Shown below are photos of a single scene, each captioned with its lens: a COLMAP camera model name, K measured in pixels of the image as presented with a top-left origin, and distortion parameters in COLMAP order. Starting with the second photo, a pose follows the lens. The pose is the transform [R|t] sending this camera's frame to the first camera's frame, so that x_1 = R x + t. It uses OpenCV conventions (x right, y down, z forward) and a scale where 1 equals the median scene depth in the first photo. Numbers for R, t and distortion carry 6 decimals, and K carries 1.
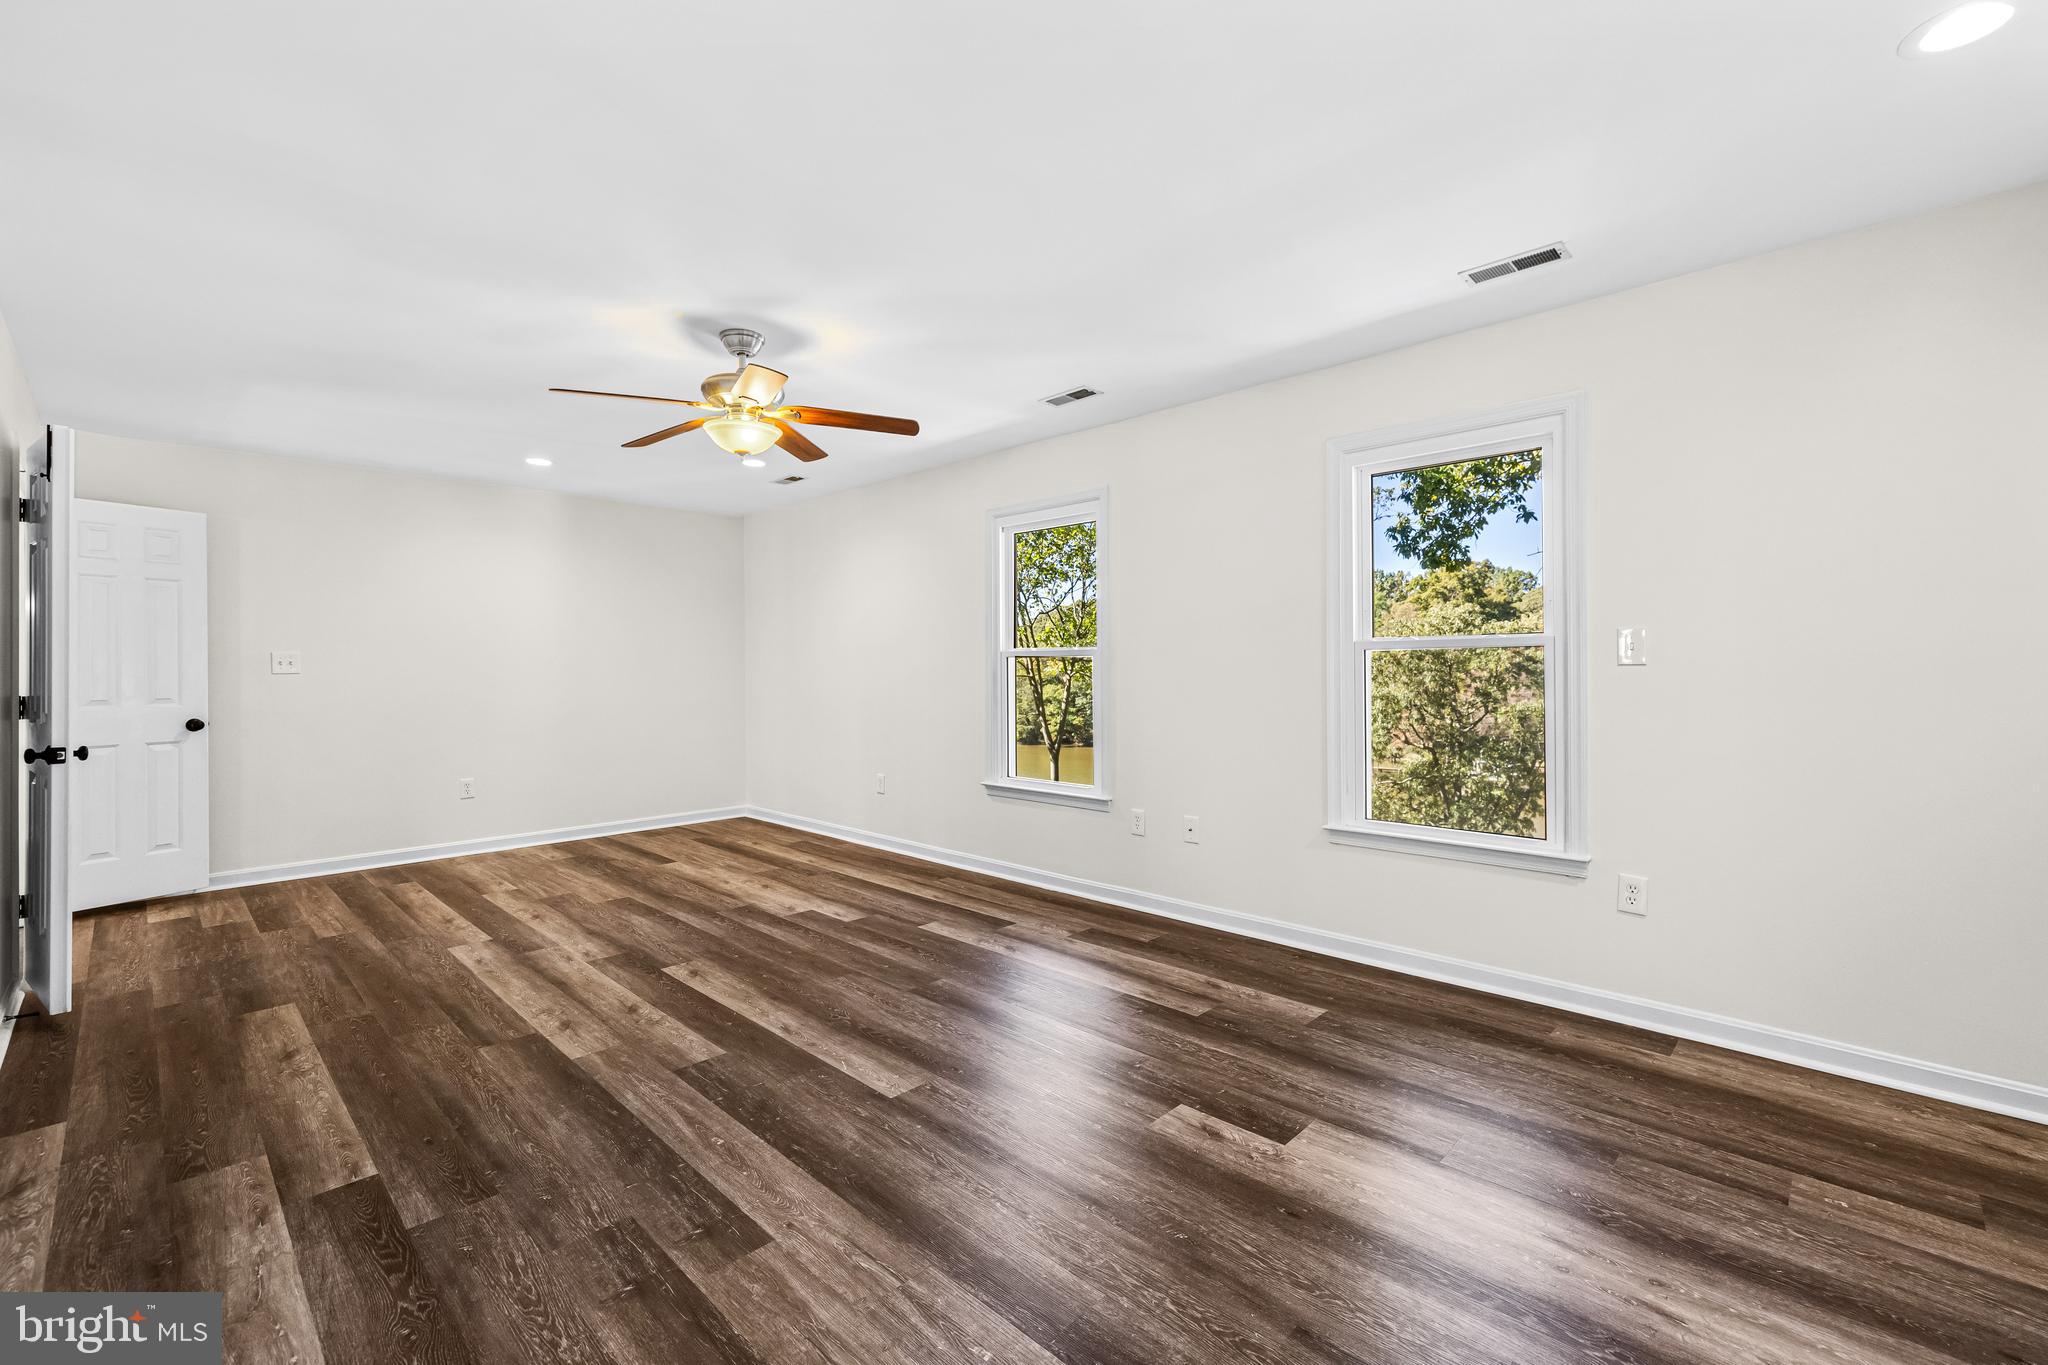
lens RADIAL K [[870.8, 0, 1022.7], [0, 870.8, 669.9], [0, 0, 1]] dist [0.002018, 0.000101]
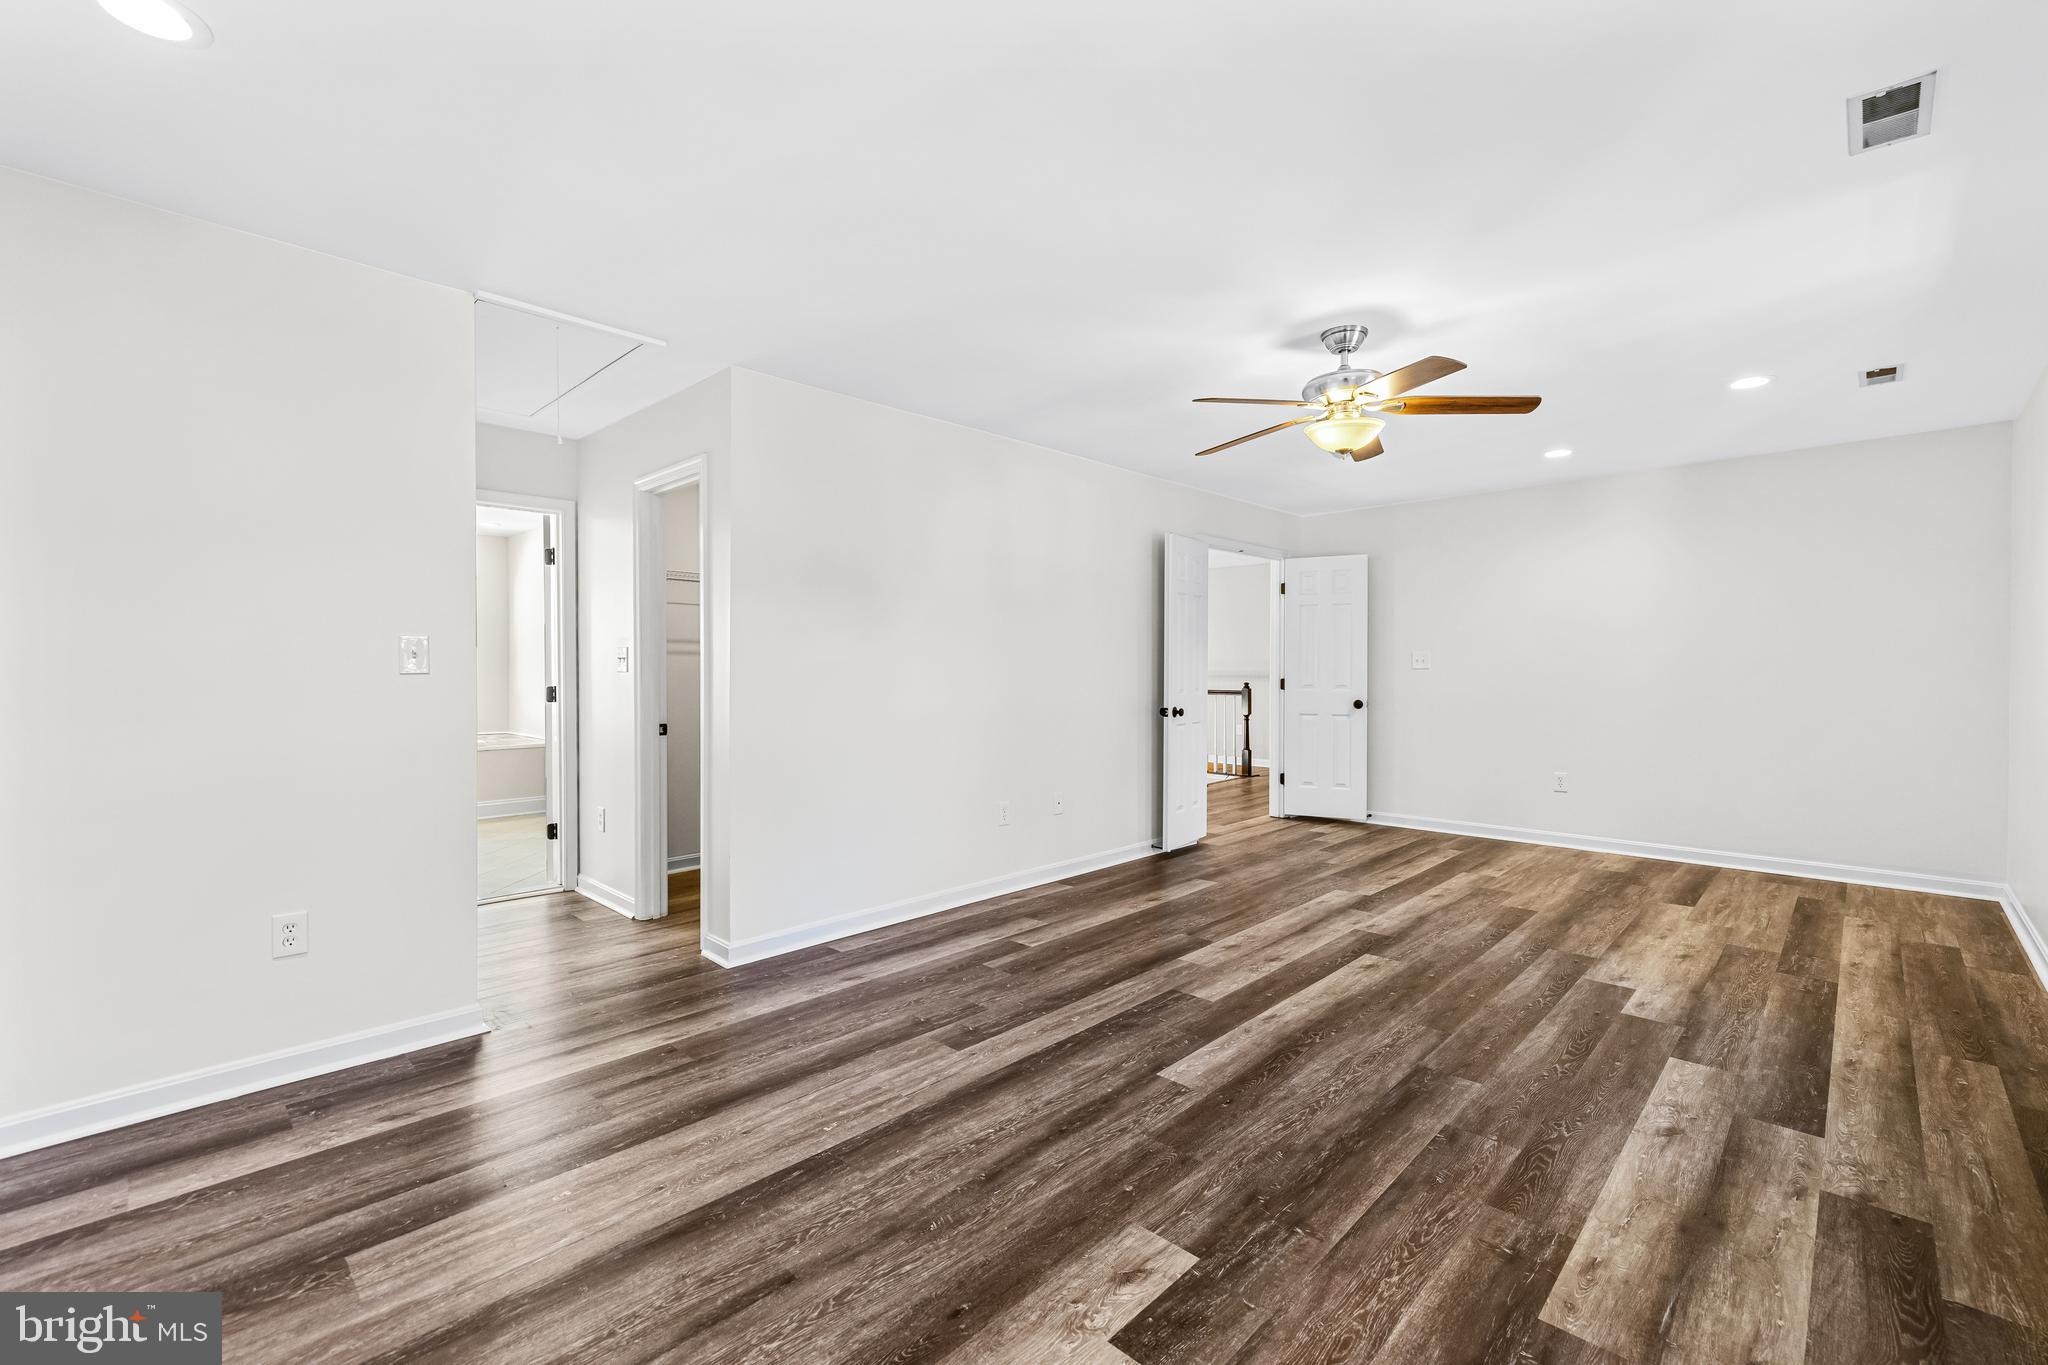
lens RADIAL K [[870.8, 0, 1006.3], [0, 870.8, 674.3], [0, 0, 1]] dist [0.002018, 0.000101]
pose [[-0.008345, 0.014457, -0.999861, 0.696257], [-0.002342, 0.999892, 0.014477, -0.006744], [0.999962, 0.002462, -0.008310, 0.637848]]
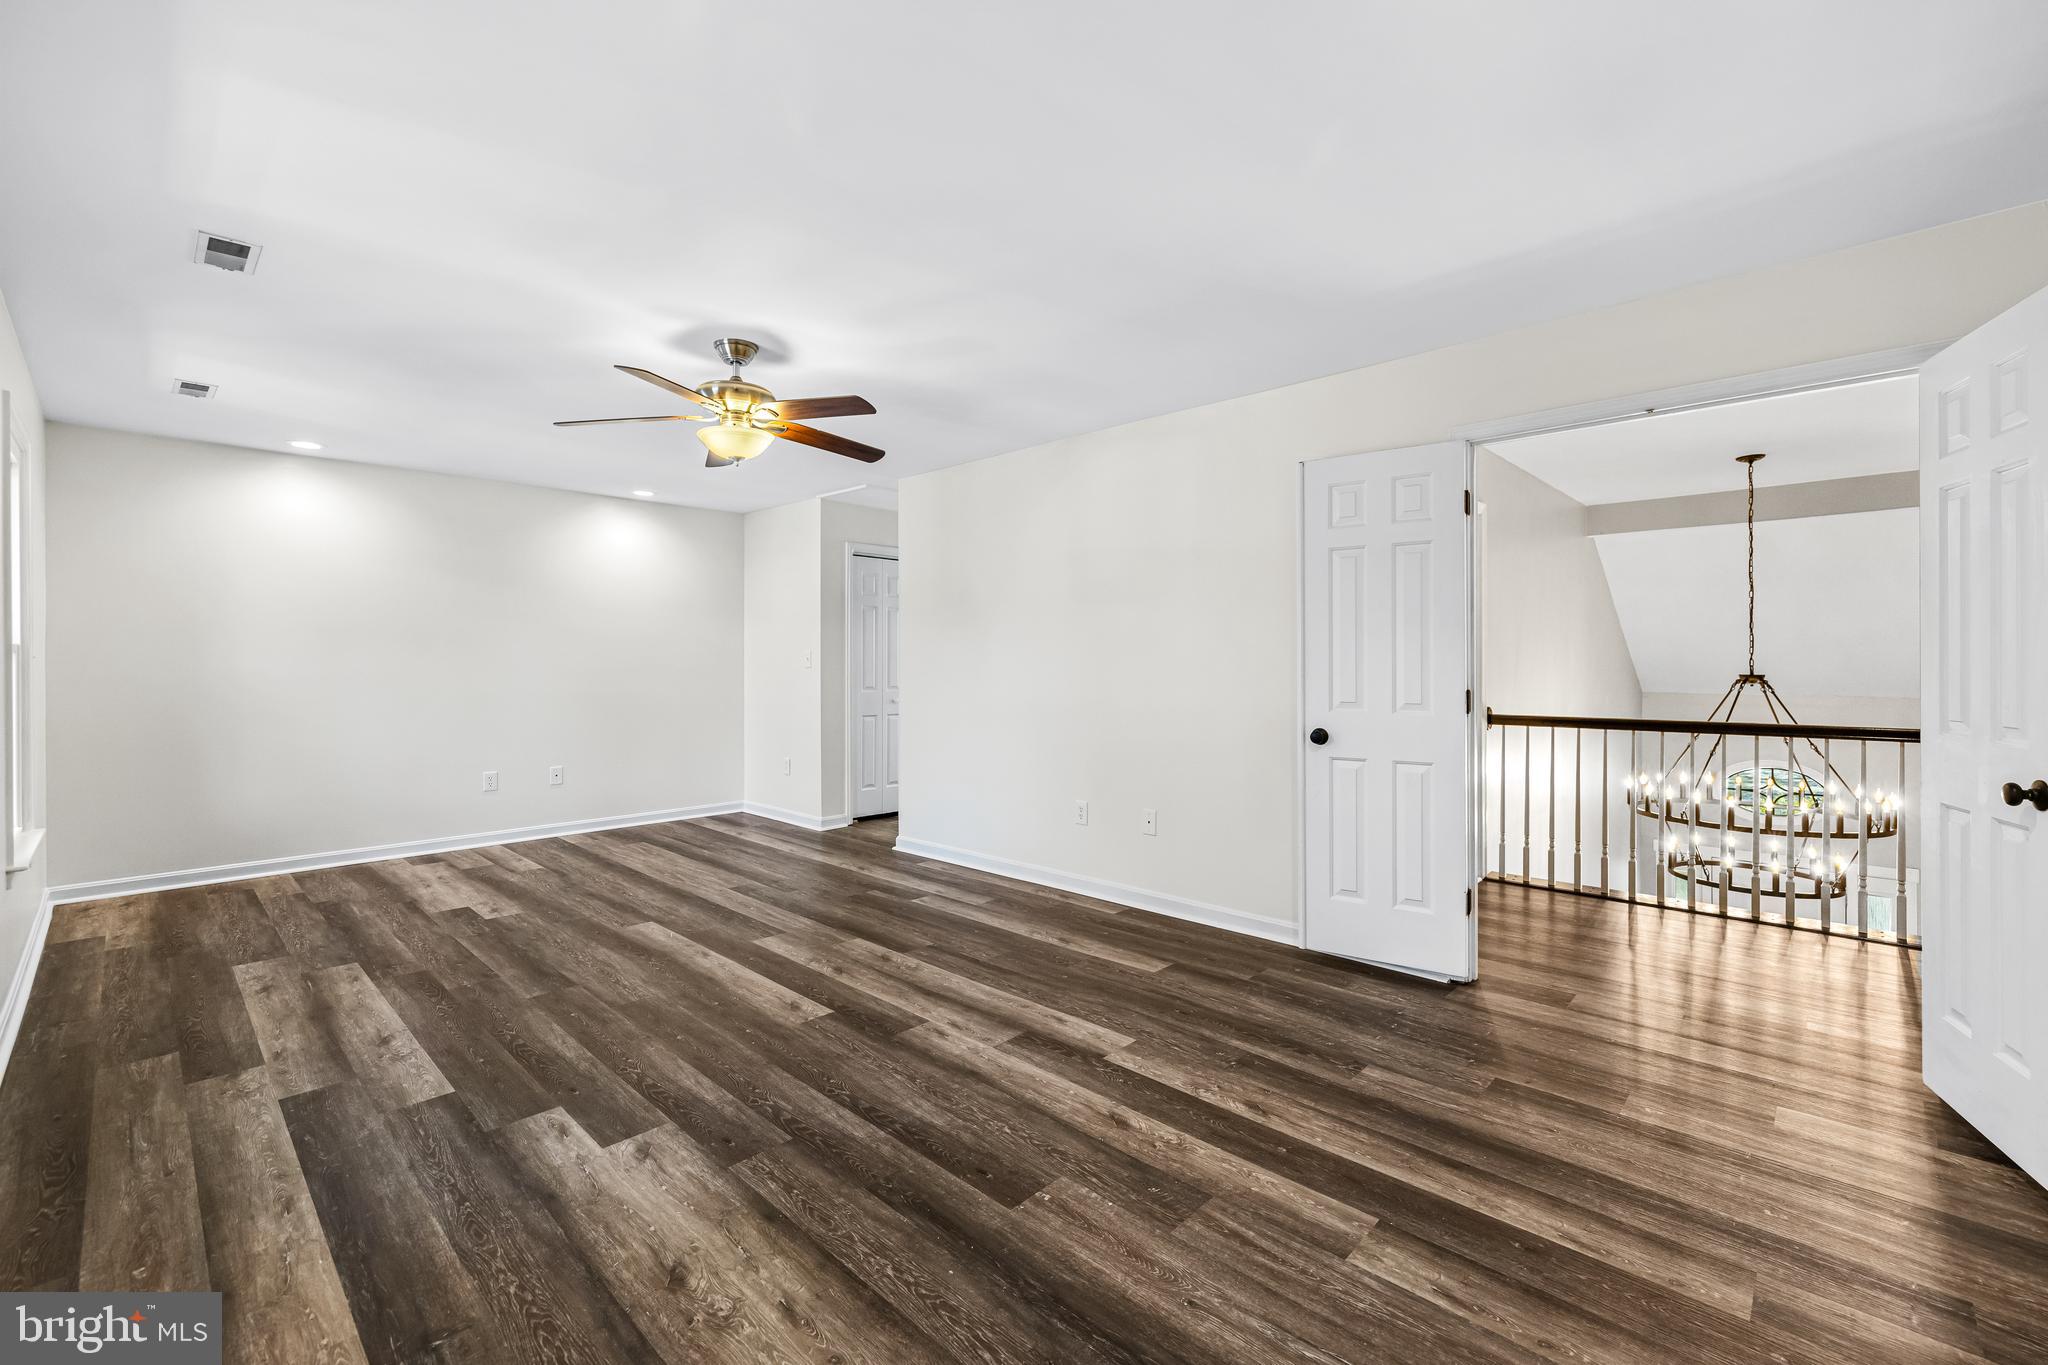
lens RADIAL K [[846.4, 0, 1023.1], [0, 846.4, 663.8], [0, 0, 1]] dist [-0.000044, 0.000491]
pose [[-0.999895, 0.007118, -0.012593, -0.660548], [0.007060, 0.999964, 0.004656, -0.009053], [0.012626, 0.004567, -0.999910, 2.048749]]
